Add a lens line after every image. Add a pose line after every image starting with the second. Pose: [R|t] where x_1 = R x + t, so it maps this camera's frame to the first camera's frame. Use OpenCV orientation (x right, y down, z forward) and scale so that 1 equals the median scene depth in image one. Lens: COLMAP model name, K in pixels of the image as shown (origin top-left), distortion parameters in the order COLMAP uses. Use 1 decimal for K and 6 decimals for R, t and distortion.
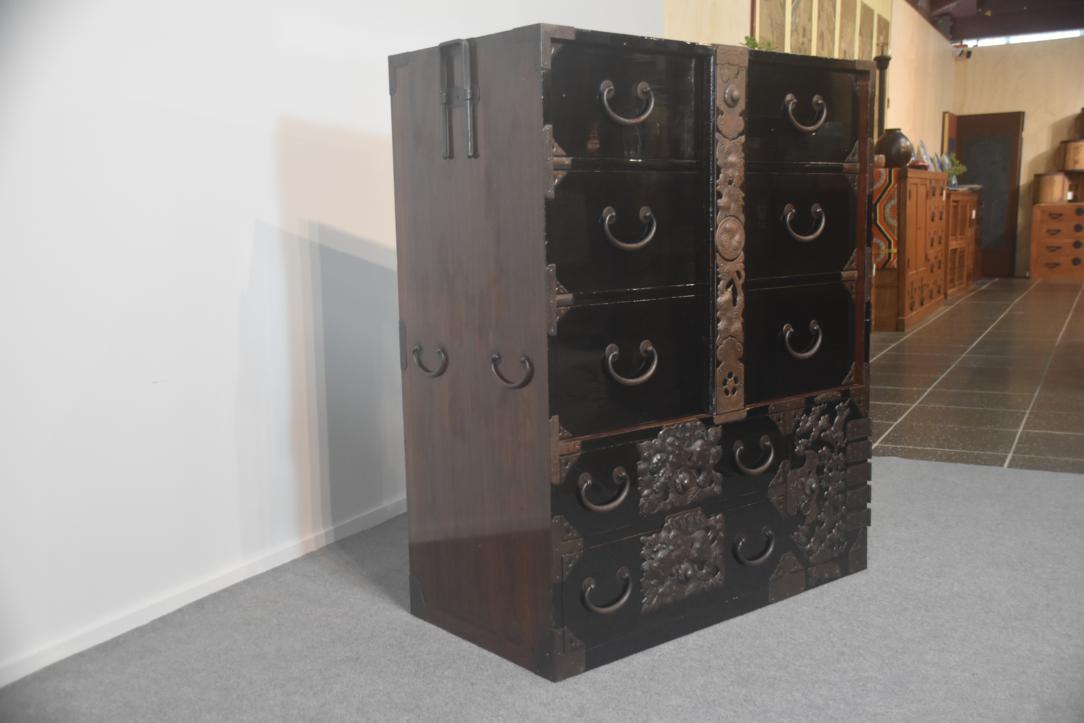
lens RADIAL K [[1073.9, 0, 540.8], [0, 1073.9, 385.0], [0, 0, 1]] dist [0.069715, 0.000000]
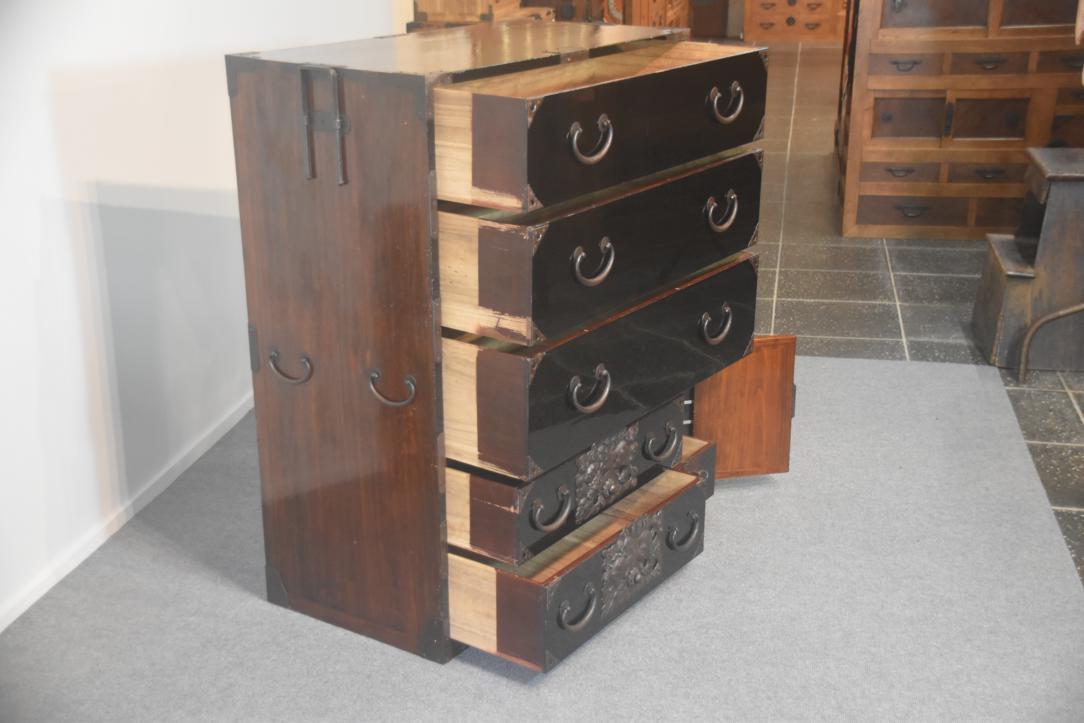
lens RADIAL K [[1354.3, 0, 524.8], [0, 1354.3, 376.6], [0, 0, 1]] dist [0.169327, 0.000000]
pose [[0.960222, -0.079091, 0.267801, -0.236993], [0.030071, 0.982760, 0.182421, -0.242473], [-0.277613, -0.167112, 0.946047, -0.262214]]
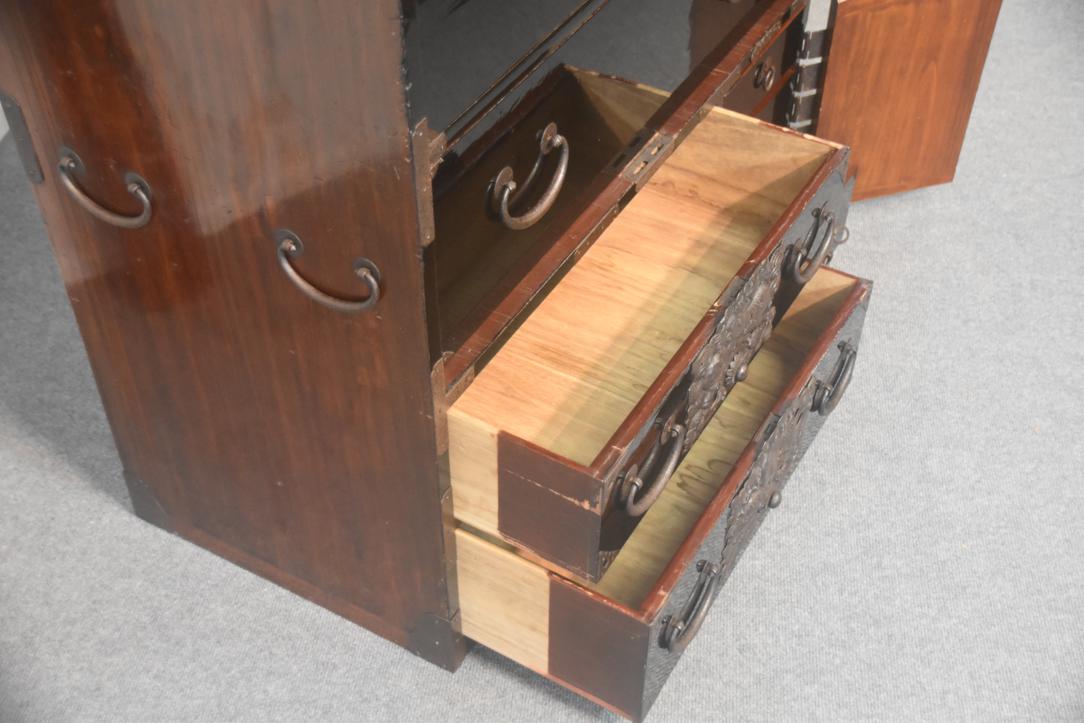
lens RADIAL K [[1354.3, 0, 535.5], [0, 1354.3, 361.6], [0, 0, 1]] dist [0.169327, 0.000000]
pose [[0.934475, -0.231026, 0.270894, -0.110629], [0.036803, 0.819482, 0.571921, -0.316693], [-0.354121, -0.524477, 0.774288, 0.414975]]
